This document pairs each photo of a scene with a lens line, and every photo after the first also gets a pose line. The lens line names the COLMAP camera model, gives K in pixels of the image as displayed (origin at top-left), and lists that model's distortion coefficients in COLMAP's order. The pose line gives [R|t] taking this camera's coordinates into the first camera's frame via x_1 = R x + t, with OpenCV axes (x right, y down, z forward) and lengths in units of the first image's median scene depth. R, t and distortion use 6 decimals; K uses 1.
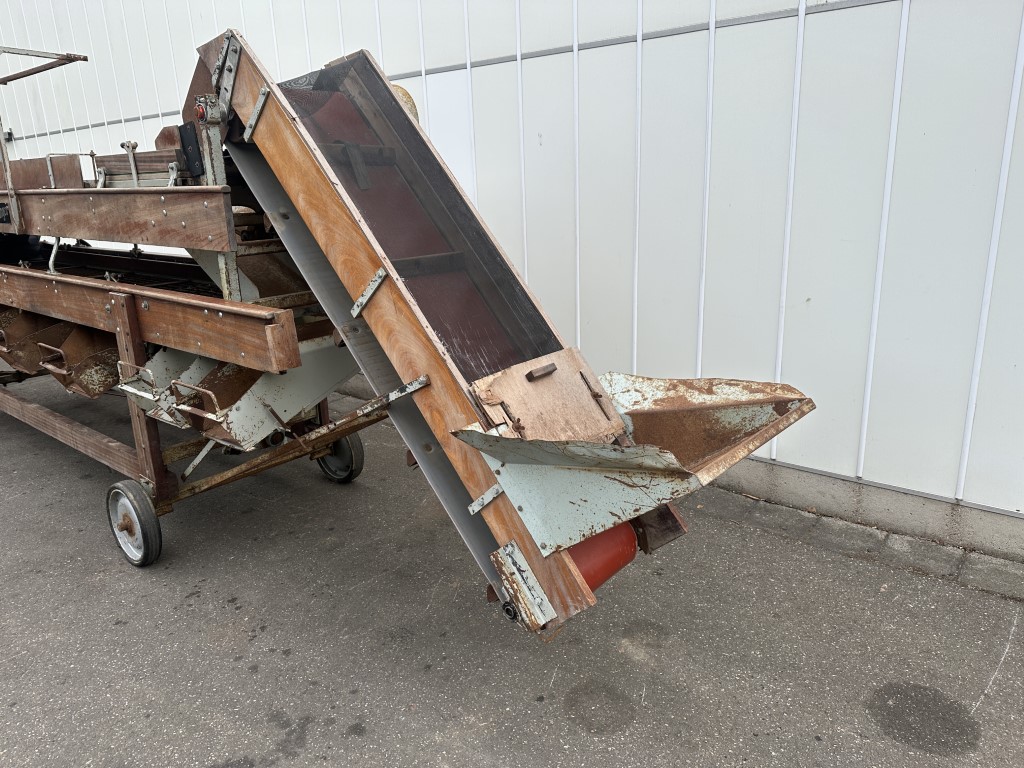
lens RADIAL K [[717.9, 0, 515.6], [0, 717.9, 379.1], [0, 0, 1]] dist [0.055536, -0.064763]
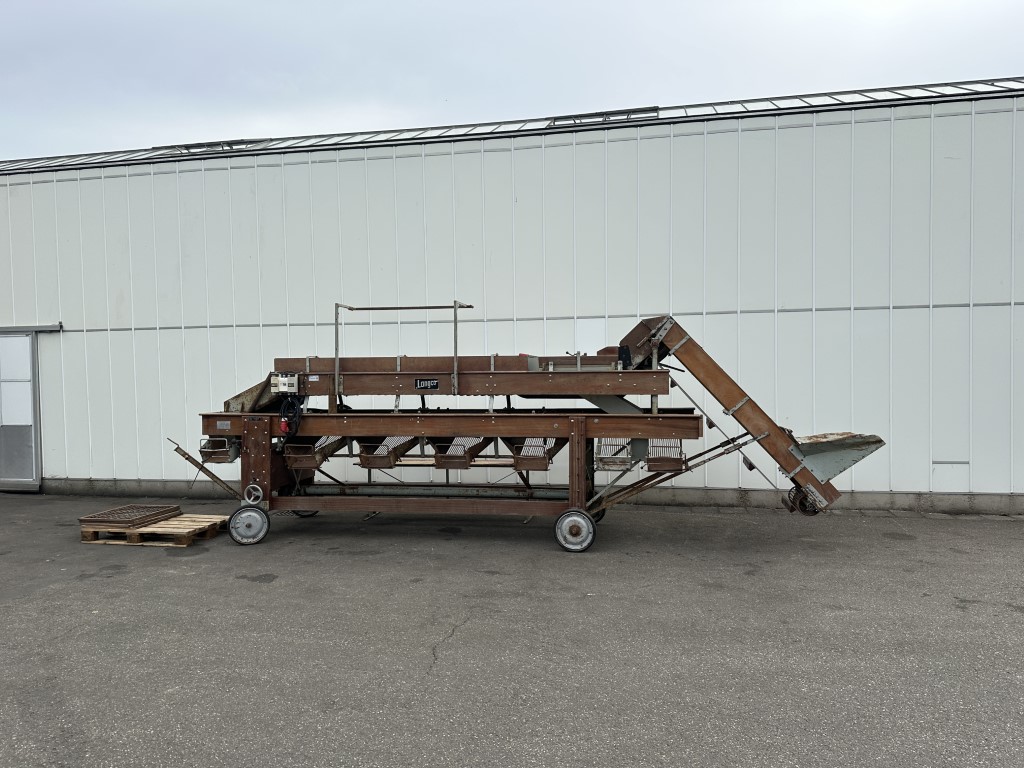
lens RADIAL K [[717.9, 0, 515.6], [0, 717.9, 379.9], [0, 0, 1]] dist [0.055536, -0.064763]
pose [[0.882959, 0.009390, 0.469356, -2.087122], [0.112064, 0.966680, -0.230157, 0.303376], [-0.455878, 0.255817, 0.852486, -0.954370]]
